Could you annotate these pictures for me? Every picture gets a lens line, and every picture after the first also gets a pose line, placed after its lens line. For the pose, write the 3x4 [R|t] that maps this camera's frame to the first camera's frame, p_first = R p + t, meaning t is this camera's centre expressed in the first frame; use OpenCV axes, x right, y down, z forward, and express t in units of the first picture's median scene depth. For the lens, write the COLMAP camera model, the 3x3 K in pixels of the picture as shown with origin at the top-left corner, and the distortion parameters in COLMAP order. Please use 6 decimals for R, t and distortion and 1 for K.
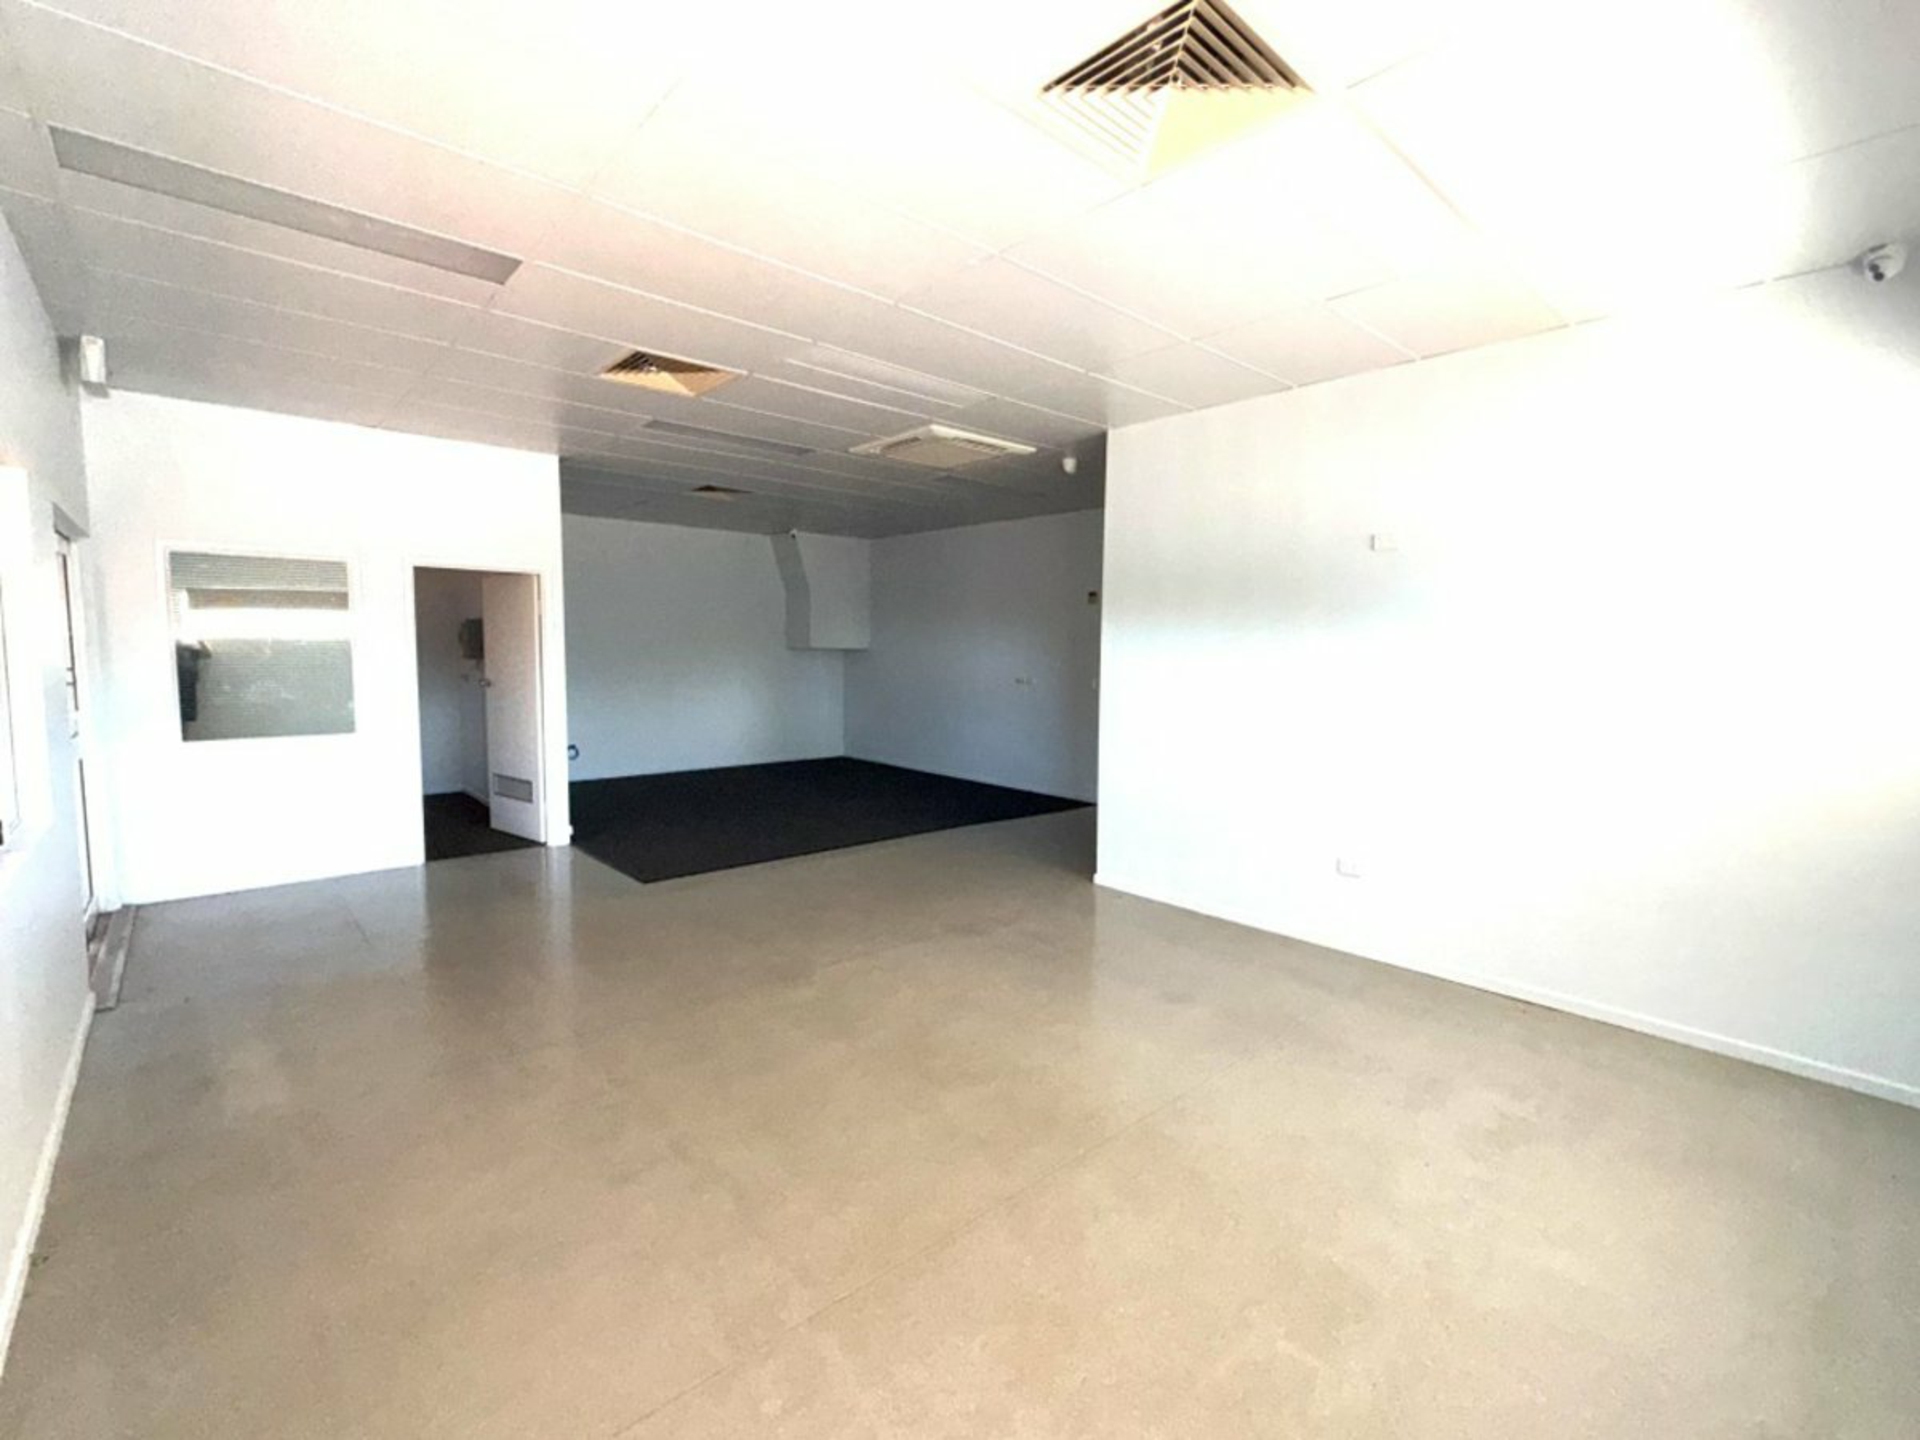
lens RADIAL K [[848.4, 0, 960.0], [0, 848.4, 720.0], [0, 0, 1]] dist [0.000052, -0.000020]
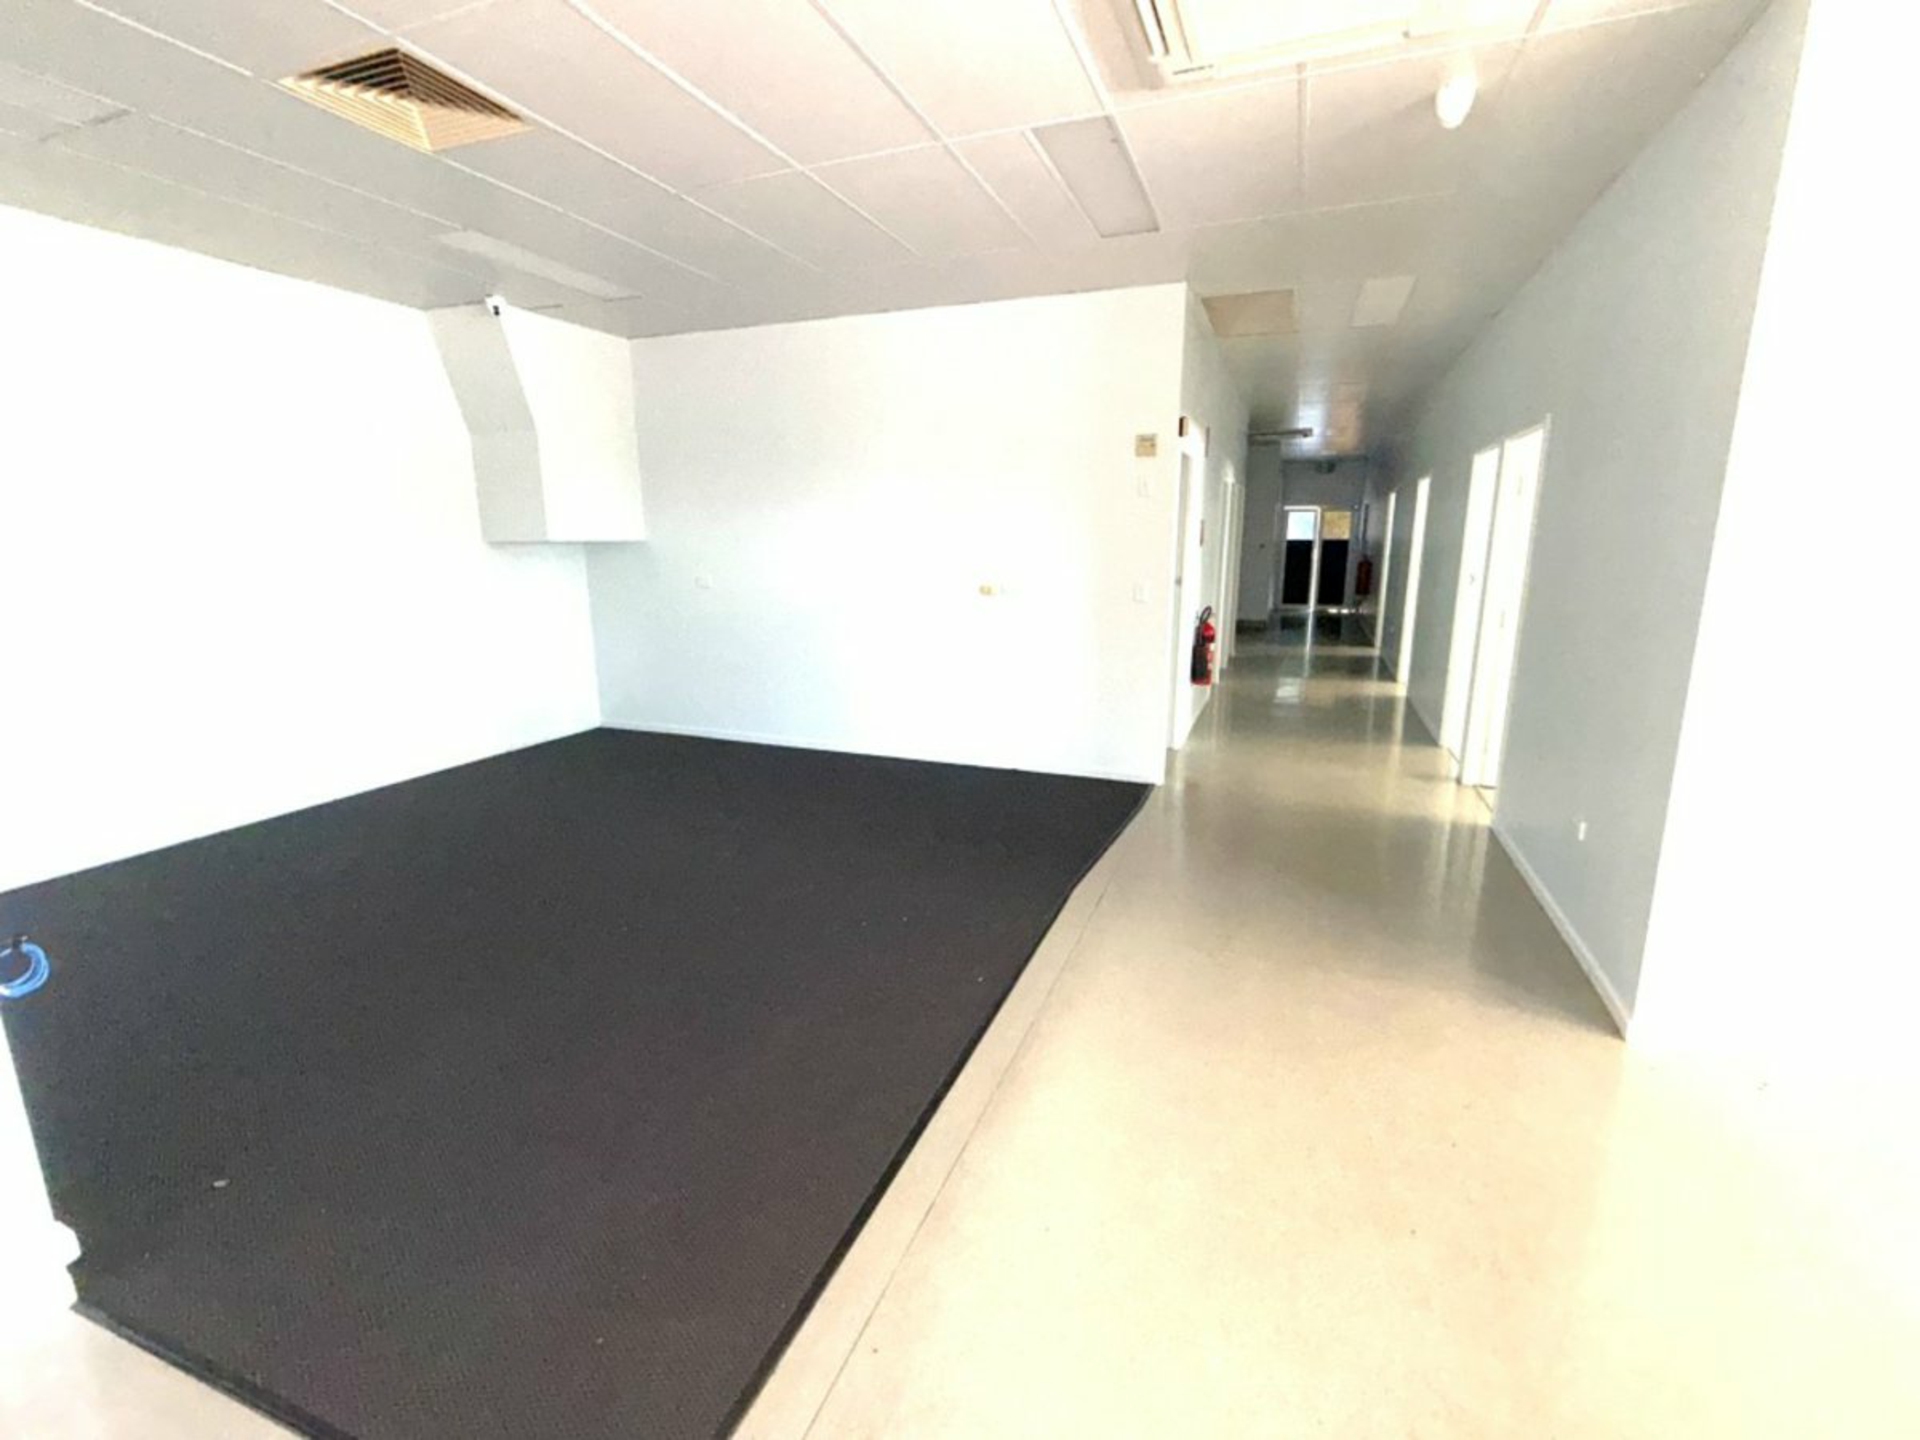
lens RADIAL K [[848.4, 0, 960.0], [0, 848.4, 720.0], [0, 0, 1]] dist [0.000052, -0.000020]
pose [[0.895111, -0.110365, 0.431968, -0.184970], [0.054230, 0.988635, 0.140215, -0.034753], [-0.442534, -0.102082, 0.890923, 0.396348]]
